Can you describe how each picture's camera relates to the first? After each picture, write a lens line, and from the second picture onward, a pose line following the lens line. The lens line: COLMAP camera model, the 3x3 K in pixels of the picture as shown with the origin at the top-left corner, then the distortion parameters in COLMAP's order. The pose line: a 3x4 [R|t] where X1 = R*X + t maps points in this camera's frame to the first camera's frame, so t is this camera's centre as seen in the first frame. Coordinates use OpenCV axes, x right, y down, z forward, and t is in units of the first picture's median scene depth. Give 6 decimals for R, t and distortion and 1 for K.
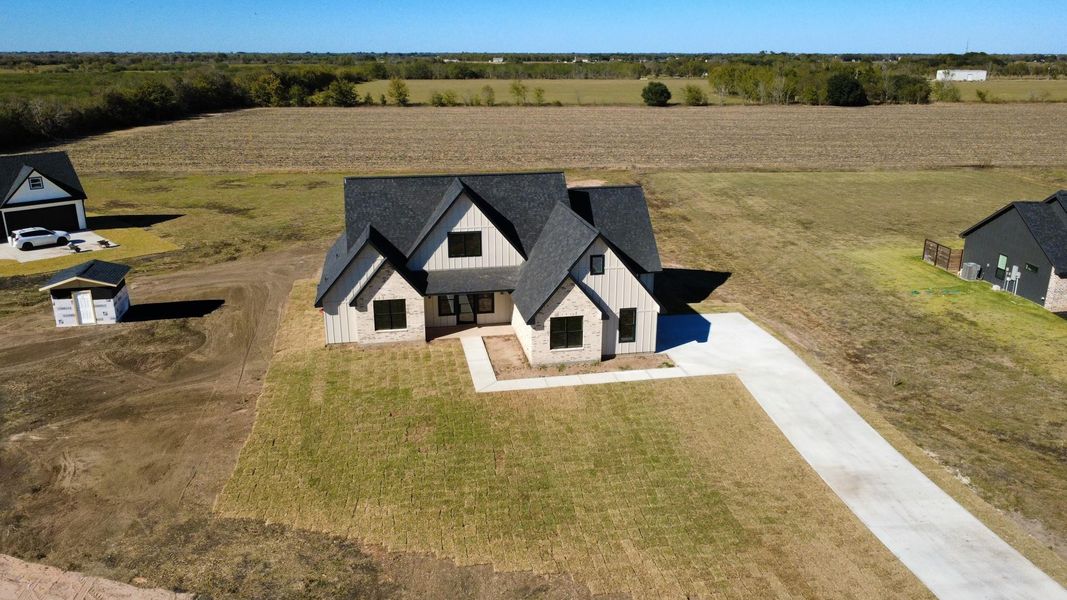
lens RADIAL K [[777.2, 0, 532.8], [0, 777.2, 301.0], [0, 0, 1]] dist [-0.011954, 0.003948]
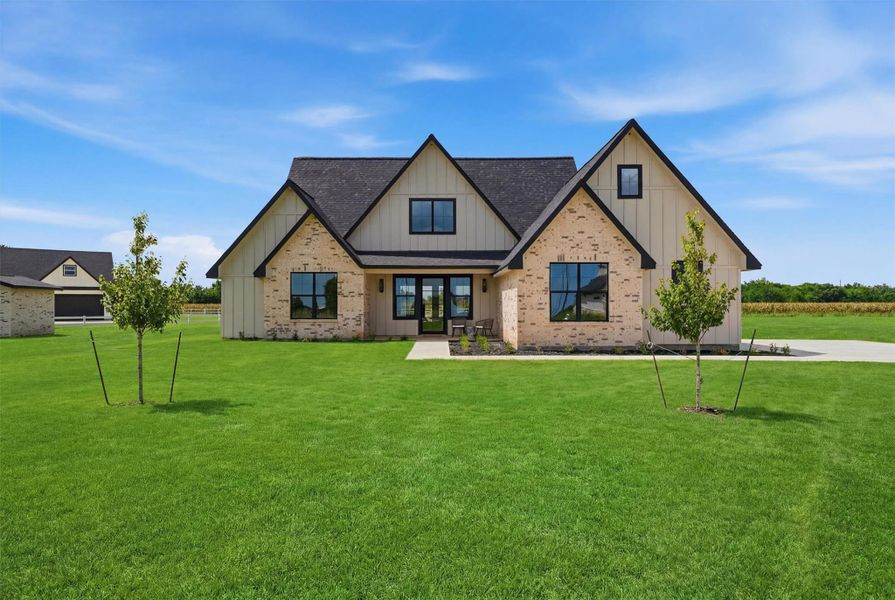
lens RADIAL K [[587.4, 0, 448.8], [0, 587.4, 298.1], [0, 0, 1]] dist [0.003434, -0.001280]
pose [[0.984638, -0.003811, -0.174569, 0.022455], [-0.051668, 0.948631, -0.312137, 0.172147], [0.166791, 0.316362, 0.933861, 0.533630]]
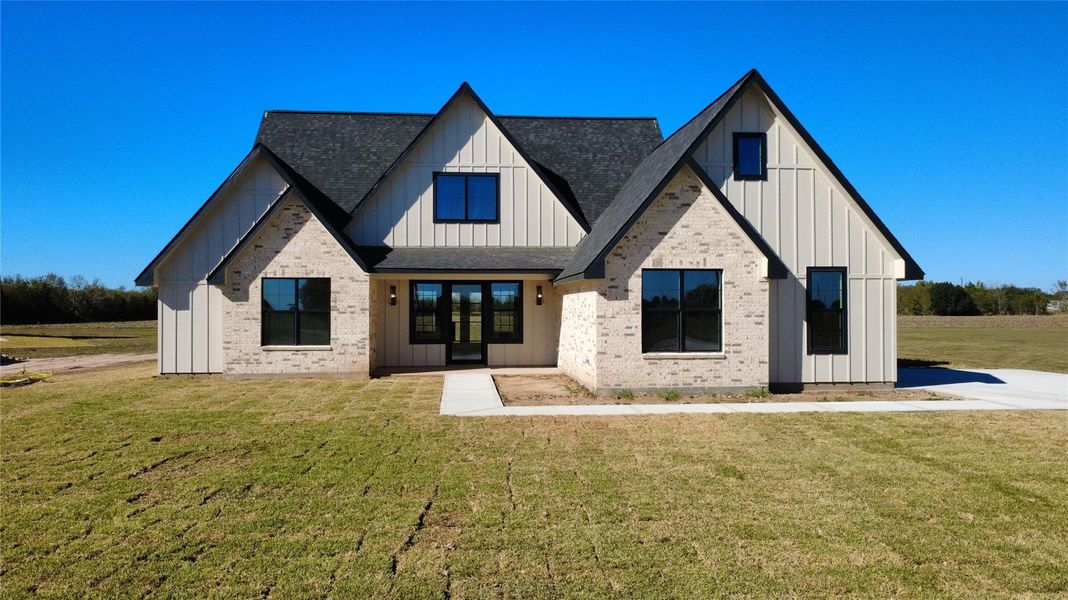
lens RADIAL K [[777.9, 0, 535.7], [0, 777.9, 300.5], [0, 0, 1]] dist [-0.011954, 0.003948]
pose [[0.995981, -0.001153, -0.089553, 0.002954], [-0.027221, 0.948719, -0.314947, 0.153720], [0.085324, 0.316119, 0.944875, 0.559677]]
